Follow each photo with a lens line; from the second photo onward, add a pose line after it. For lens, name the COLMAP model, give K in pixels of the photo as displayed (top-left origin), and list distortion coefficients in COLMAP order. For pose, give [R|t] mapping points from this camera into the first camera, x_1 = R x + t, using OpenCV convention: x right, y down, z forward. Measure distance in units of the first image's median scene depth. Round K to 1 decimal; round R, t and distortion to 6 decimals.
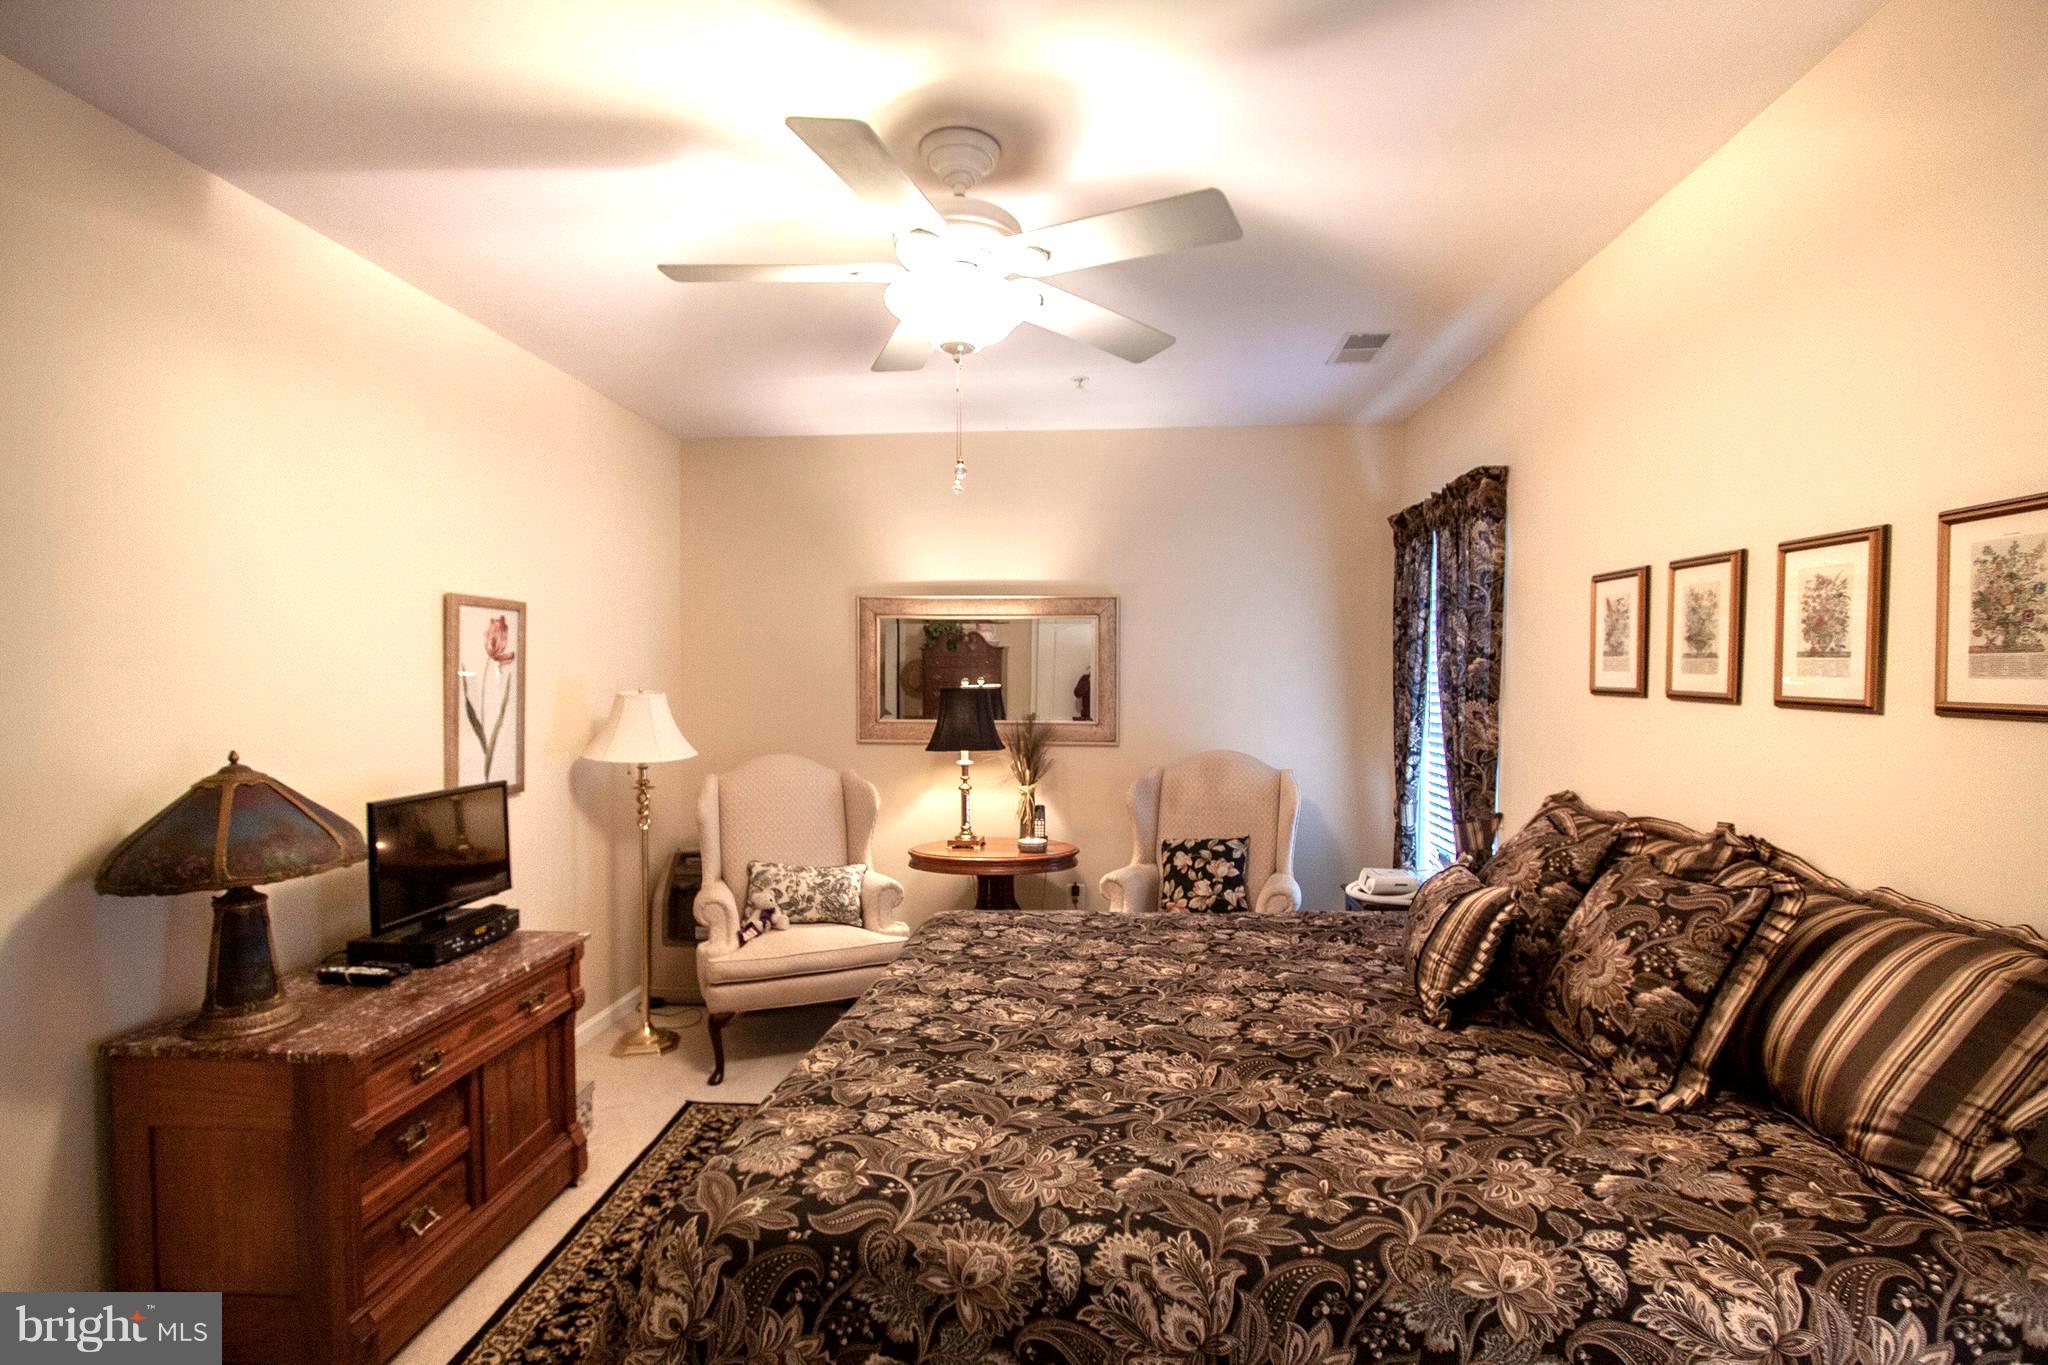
lens RADIAL K [[947.0, 0, 1028.5], [0, 947.0, 692.5], [0, 0, 1]] dist [-0.015797, 0.002151]
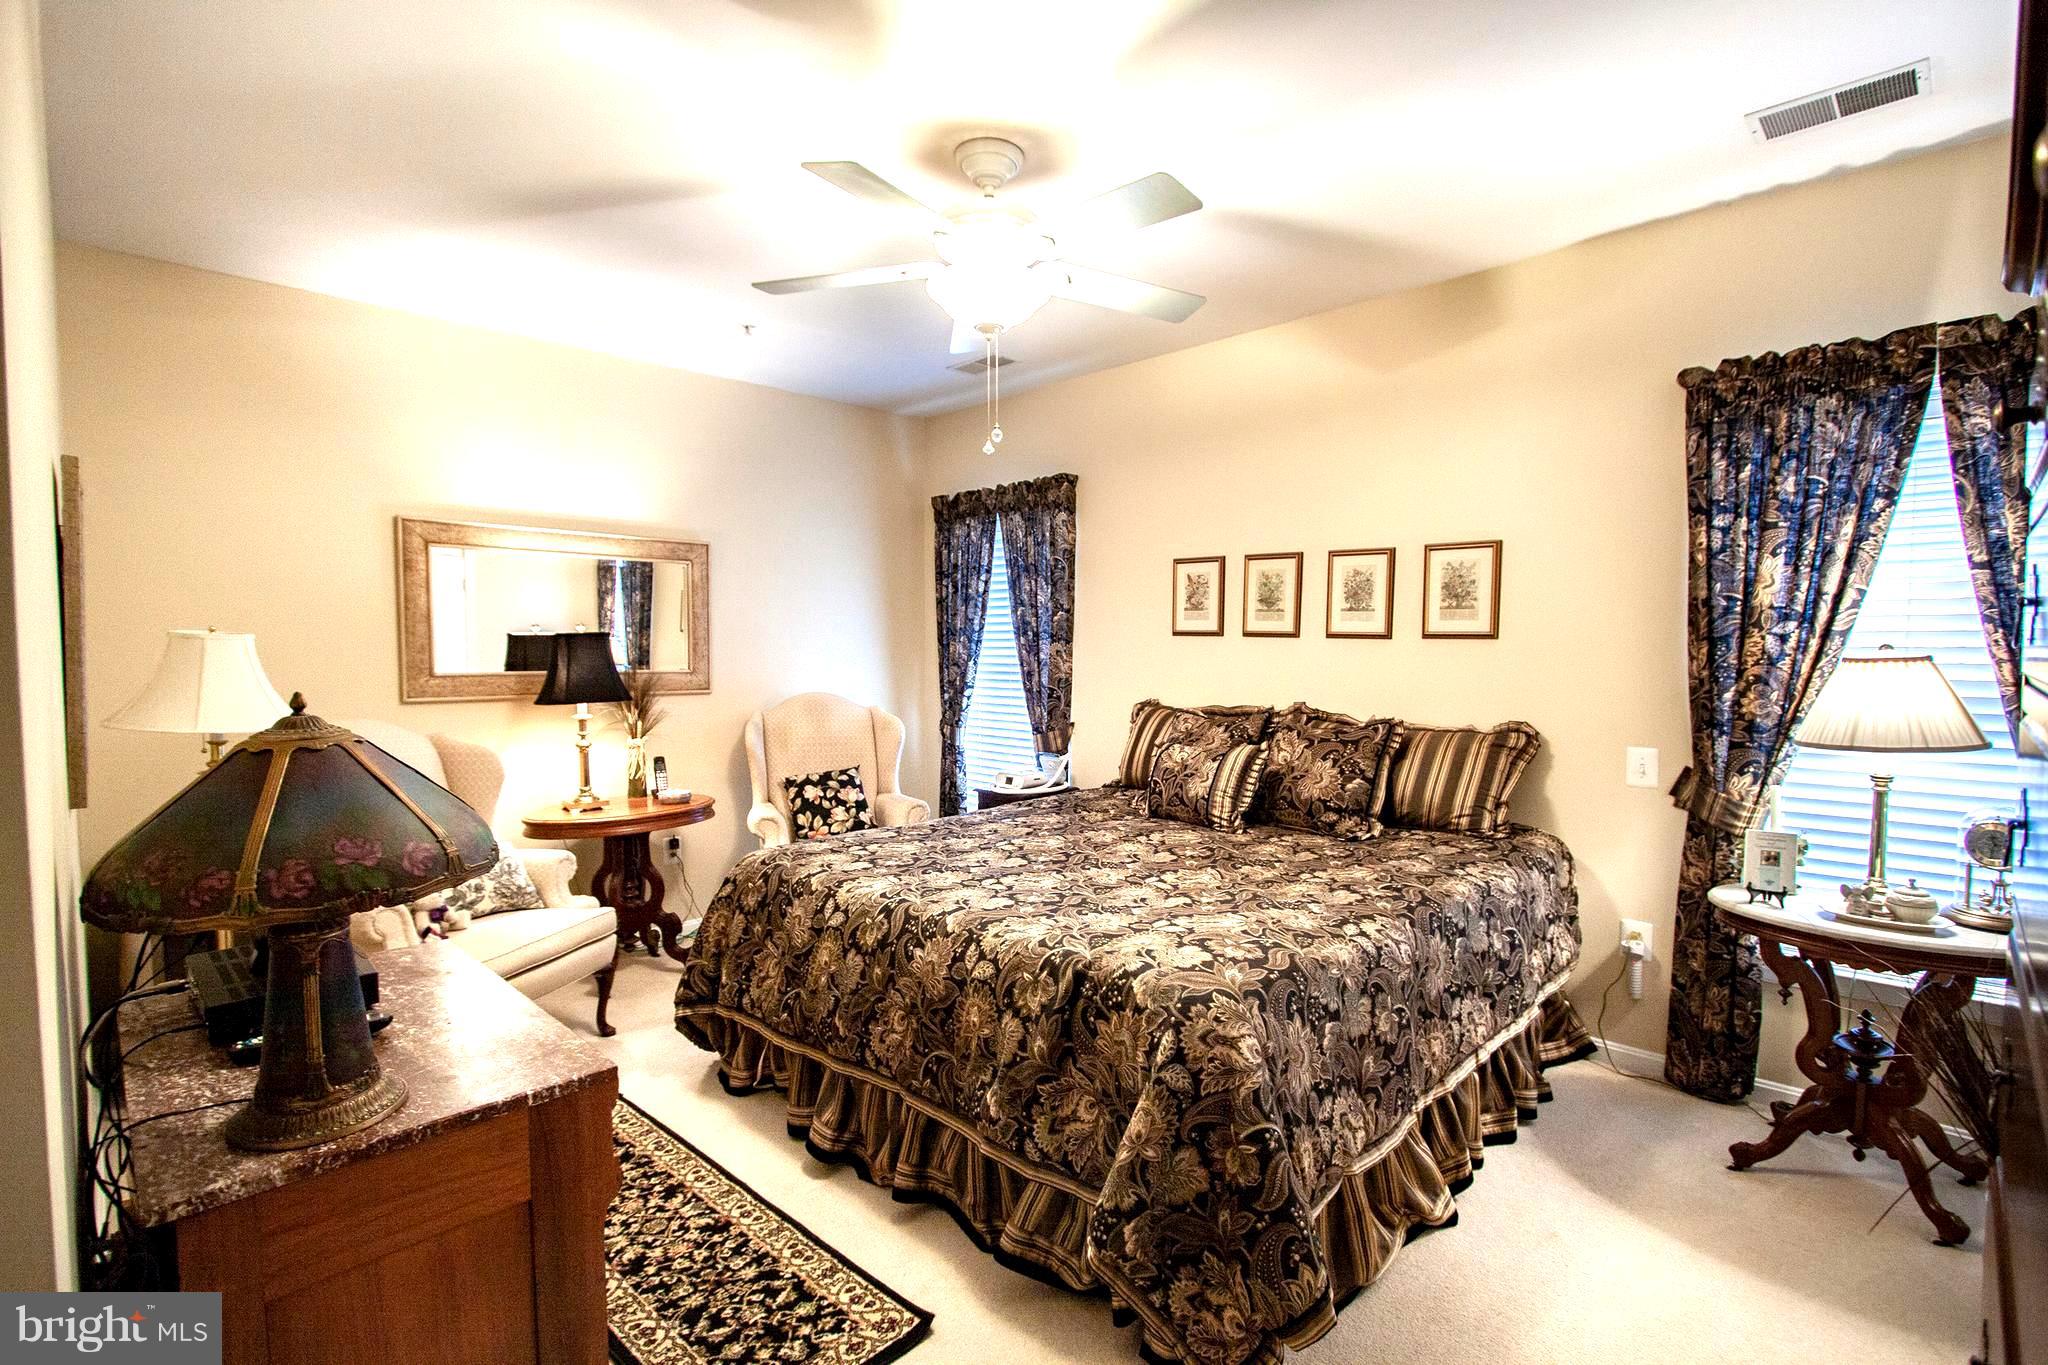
lens RADIAL K [[947.0, 0, 1040.4], [0, 947.0, 694.4], [0, 0, 1]] dist [-0.015797, 0.002151]
pose [[0.642214, -0.038825, 0.765542, -0.954951], [0.009579, 0.999045, 0.042631, 0.039048], [-0.766466, -0.020045, 0.641972, 0.198837]]
